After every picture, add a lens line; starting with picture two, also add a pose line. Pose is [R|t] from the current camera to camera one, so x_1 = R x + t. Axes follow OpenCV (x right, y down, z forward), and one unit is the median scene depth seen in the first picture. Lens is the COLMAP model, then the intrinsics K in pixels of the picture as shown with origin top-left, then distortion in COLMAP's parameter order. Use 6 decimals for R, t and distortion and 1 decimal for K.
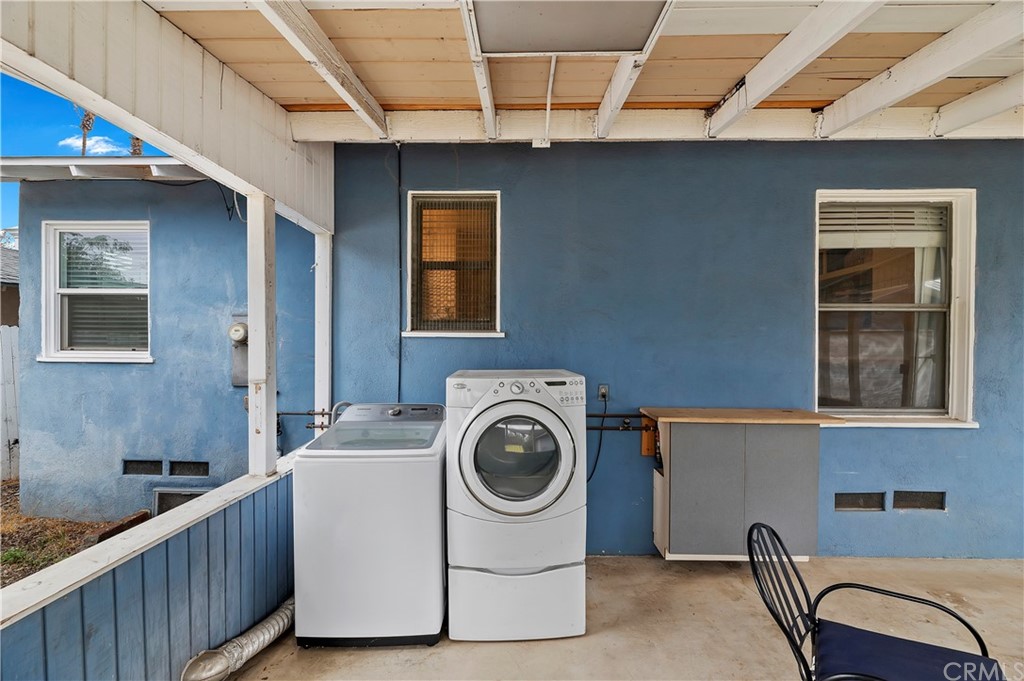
lens RADIAL K [[458.9, 0, 512.0], [0, 458.9, 340.5], [0, 0, 1]] dist [0.012081, -0.000166]
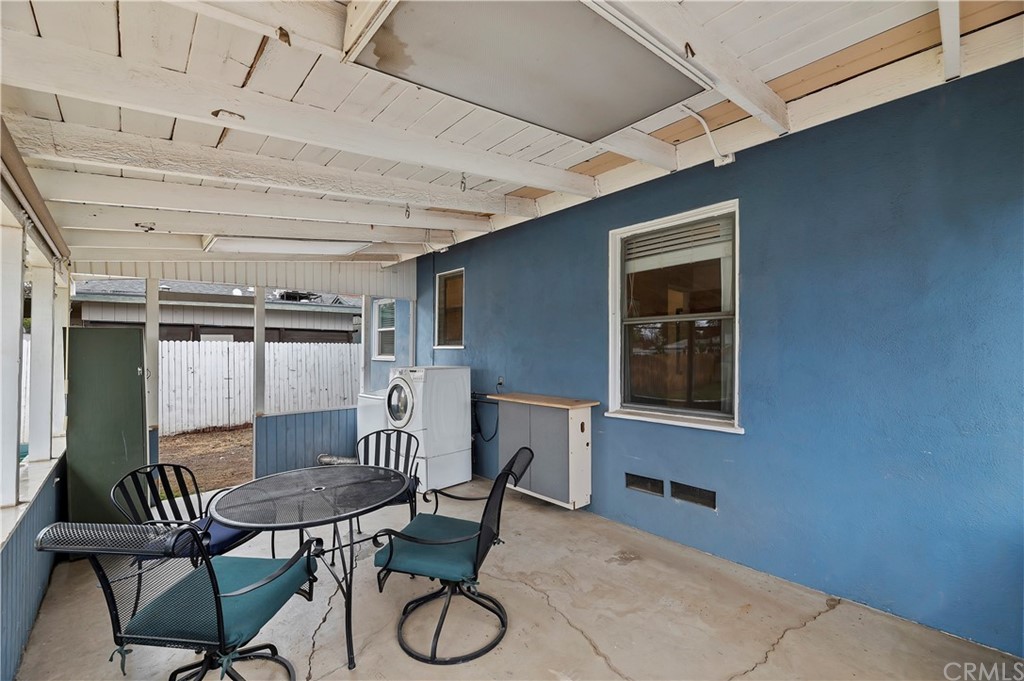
lens RADIAL K [[447.4, 0, 512.0], [0, 447.4, 340.5], [0, 0, 1]] dist [-0.001419, -0.000029]
pose [[0.660467, -0.023521, -0.750487, 1.402645], [-0.000086, 0.999507, -0.031401, 0.017088], [0.750855, 0.020804, 0.660139, -0.016393]]
